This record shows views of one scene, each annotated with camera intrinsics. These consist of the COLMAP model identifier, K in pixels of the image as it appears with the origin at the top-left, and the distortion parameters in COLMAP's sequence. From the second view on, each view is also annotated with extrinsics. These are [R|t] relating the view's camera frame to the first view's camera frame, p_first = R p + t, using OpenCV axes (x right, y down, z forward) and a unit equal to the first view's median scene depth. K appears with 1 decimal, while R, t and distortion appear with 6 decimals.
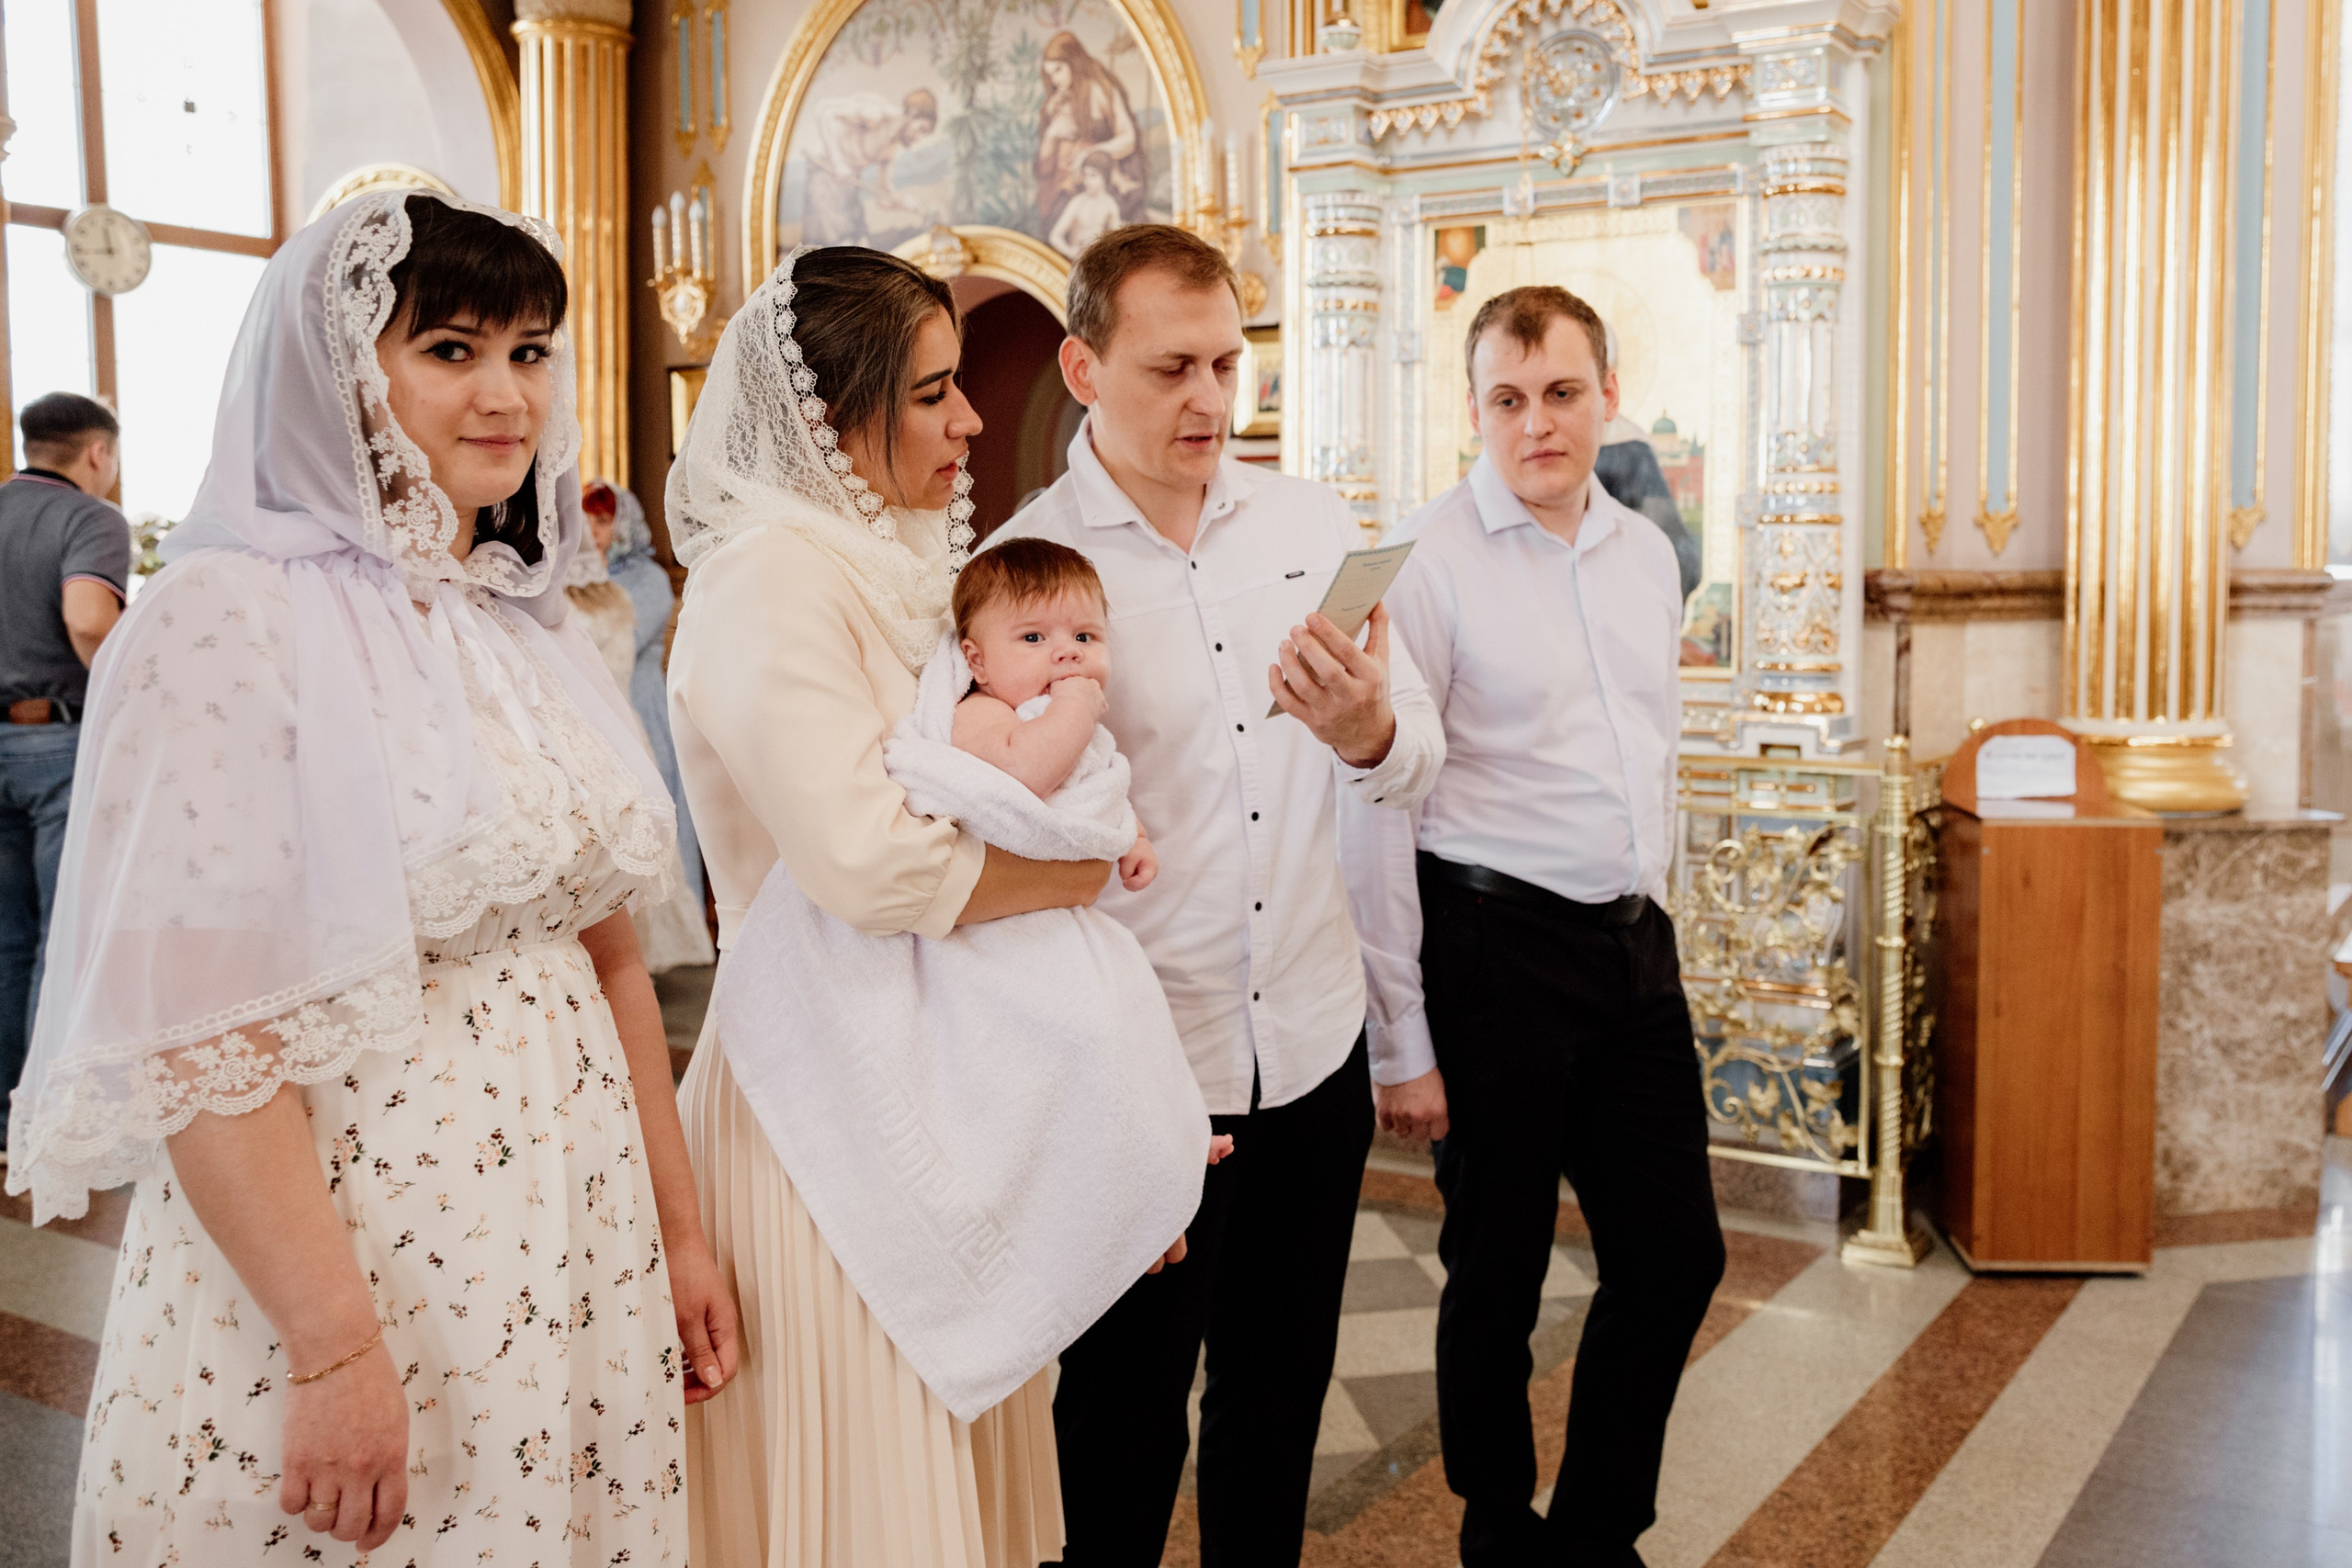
lens RADIAL K [[2109.5, 0, 1348.4], [0, 2109.5, 686.0], [0, 0, 1]] dist [0.000178, 0.086059]
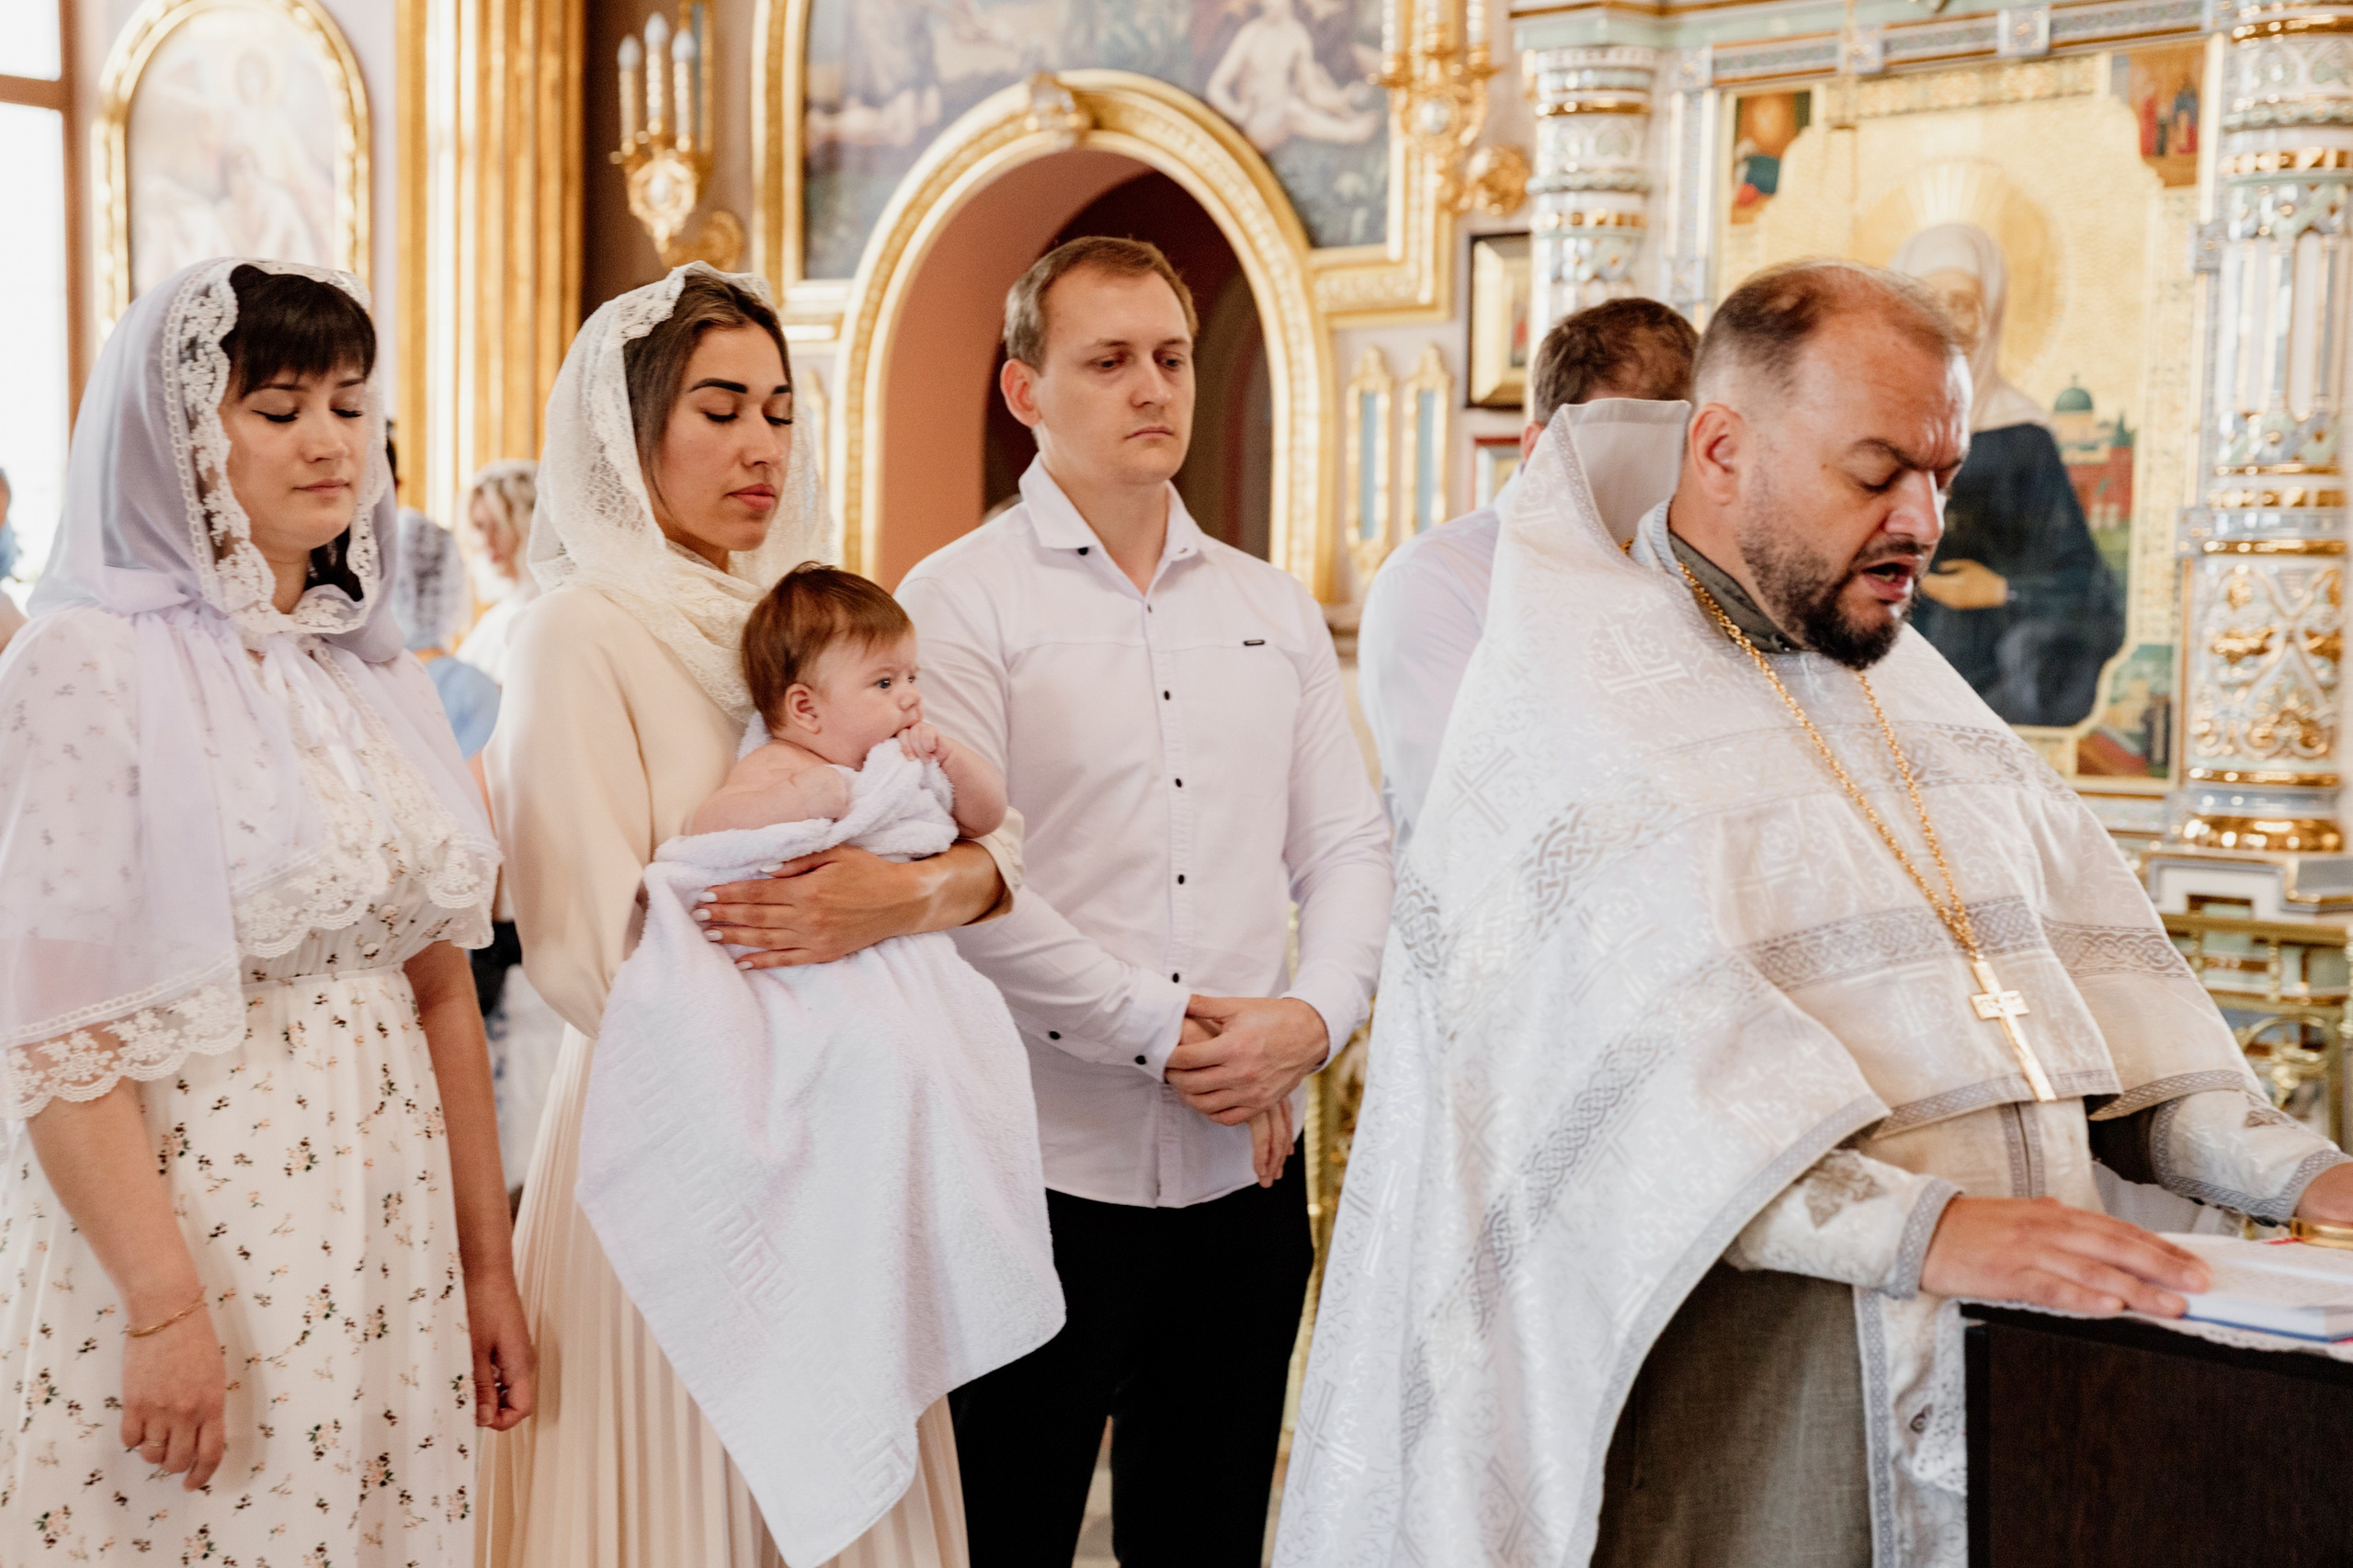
lens RADIAL K [[3910.9, 0, 1176.5], [0, 3910.9, 784.0], [0, 0, 1]] dist [0.436347, 0.116955]
pose [[0.981418, 0.024531, -0.190308, 0.117140], [-0.025905, 0.999653, -0.004738, 0.006961], [0.190126, 0.009580, 0.981713, -0.258858]]
